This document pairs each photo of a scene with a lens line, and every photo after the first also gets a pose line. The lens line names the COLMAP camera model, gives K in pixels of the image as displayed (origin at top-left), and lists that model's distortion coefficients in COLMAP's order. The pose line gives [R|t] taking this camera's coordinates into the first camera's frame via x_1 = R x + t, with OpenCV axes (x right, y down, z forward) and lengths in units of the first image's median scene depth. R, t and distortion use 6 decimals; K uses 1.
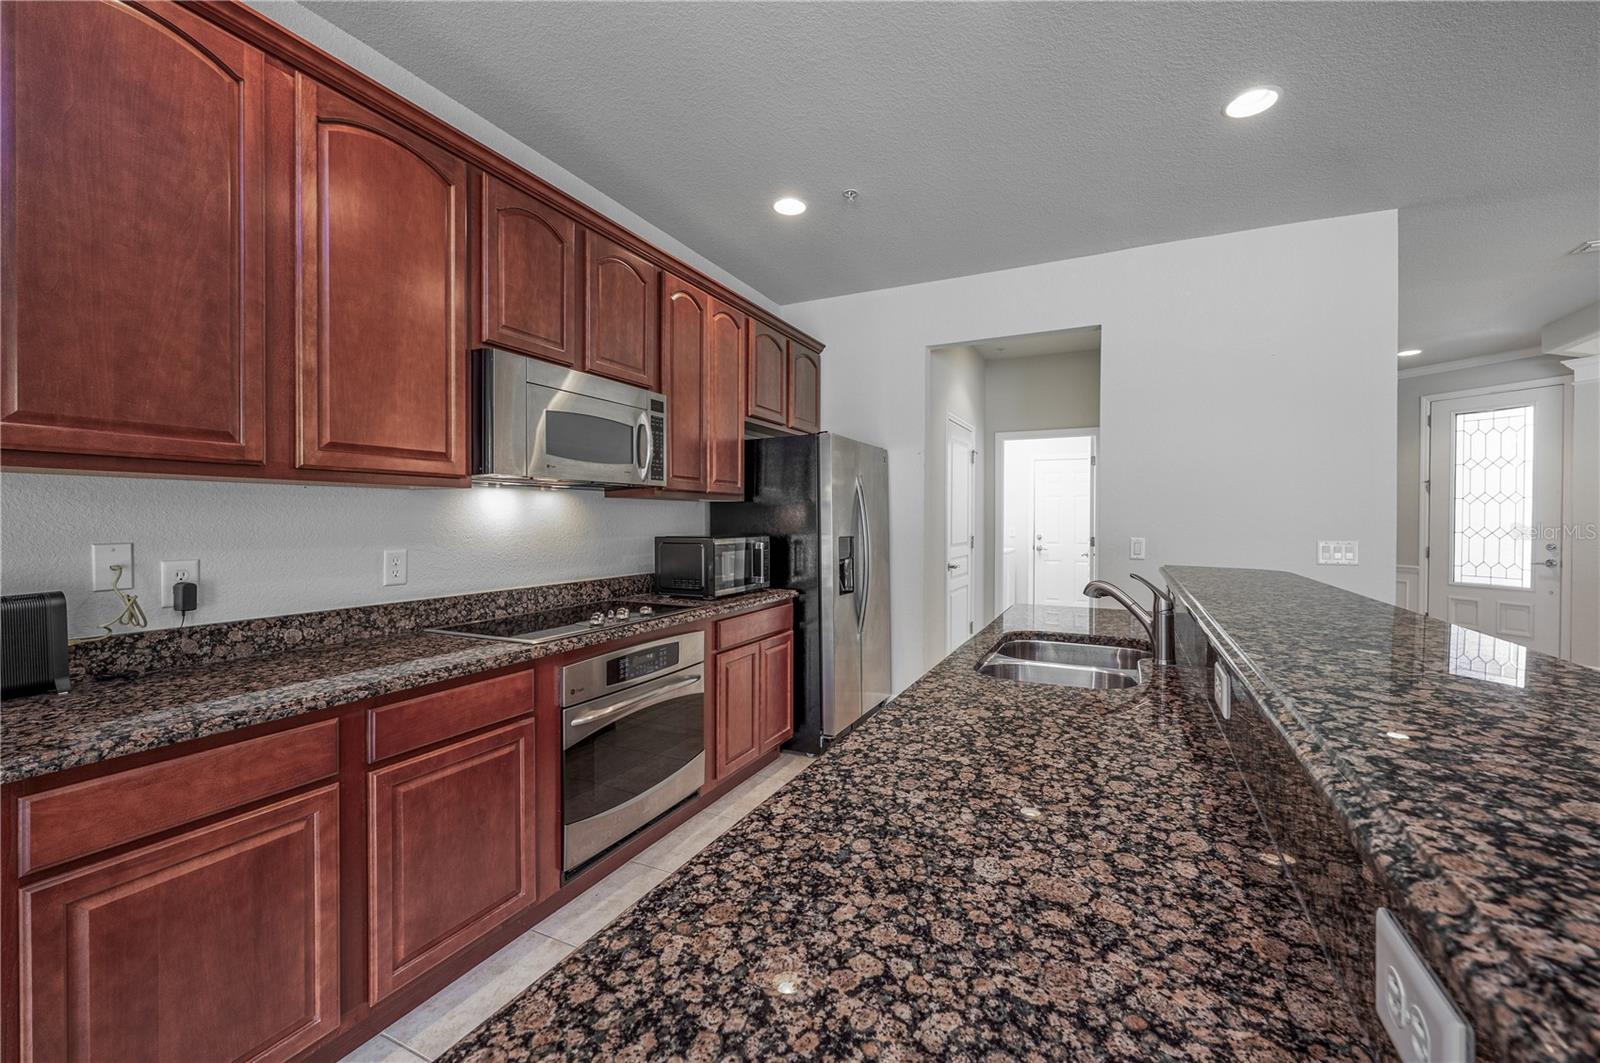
lens RADIAL K [[648.9, 0, 803.5], [0, 648.9, 520.3], [0, 0, 1]] dist [0.000629, -0.000057]
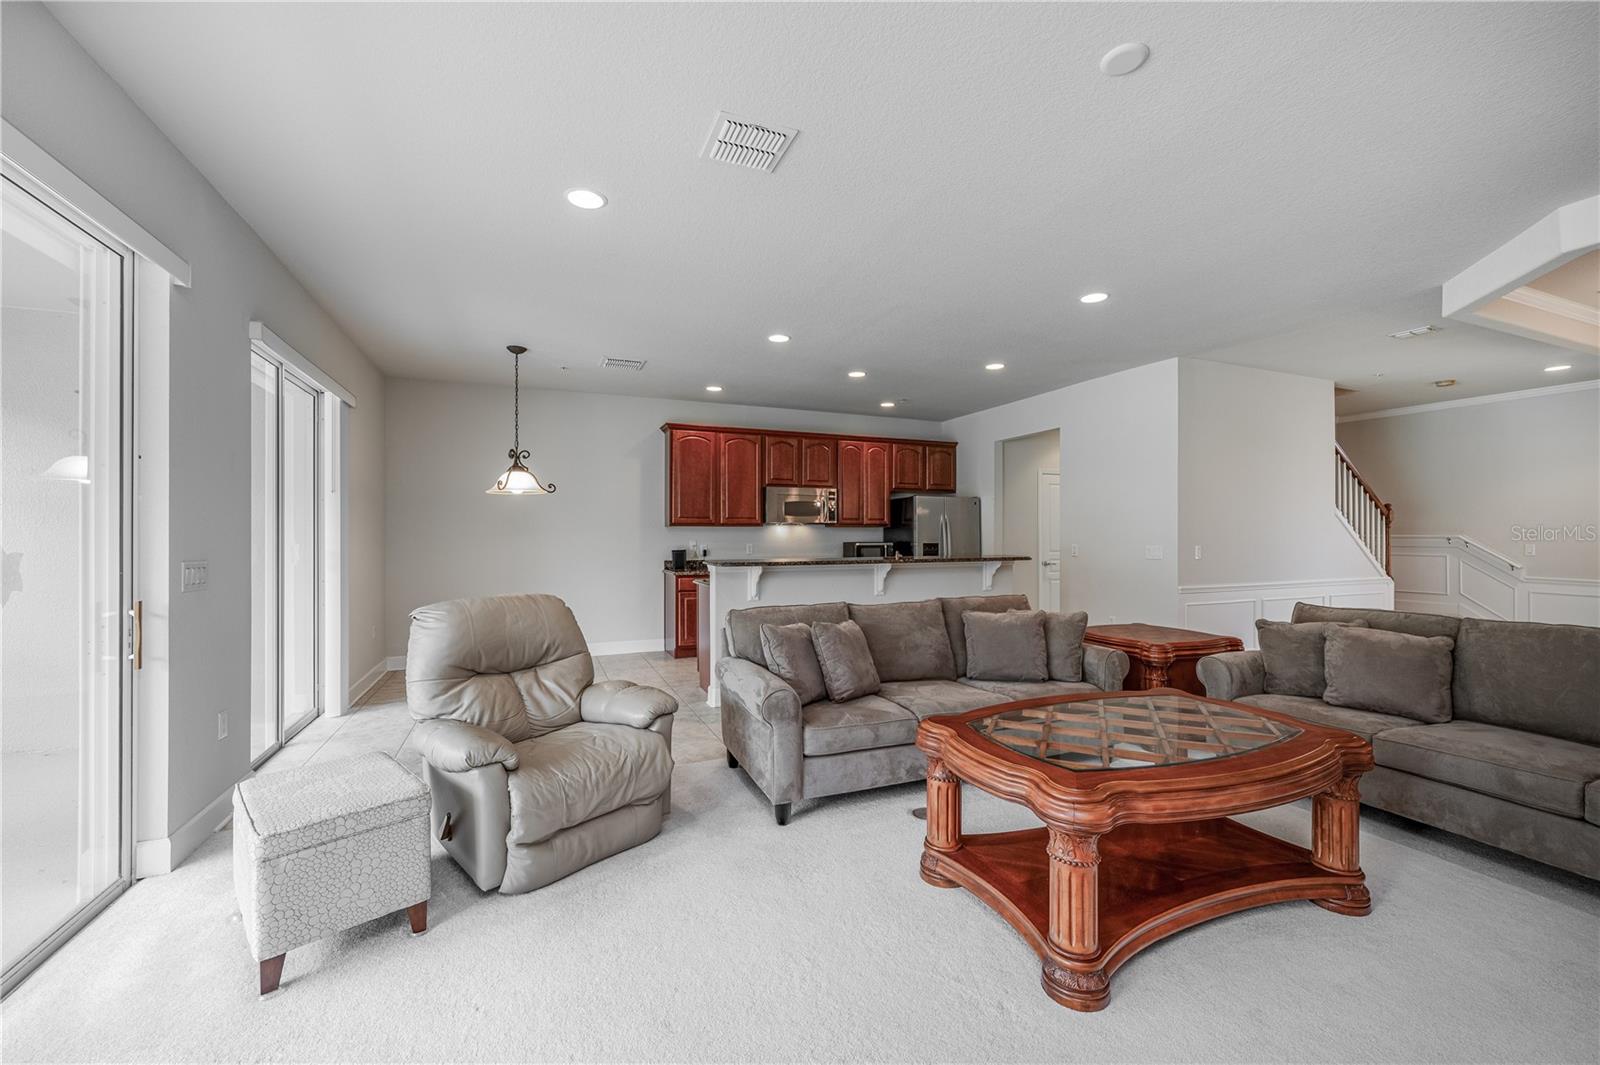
lens RADIAL K [[651.4, 0, 798.6], [0, 651.4, 536.2], [0, 0, 1]] dist [-0.002827, -0.000170]
pose [[0.751674, -0.006063, -0.659508, 1.988775], [0.001472, 0.999971, -0.007514, 0.029555], [0.659534, 0.004677, 0.751660, -1.547703]]
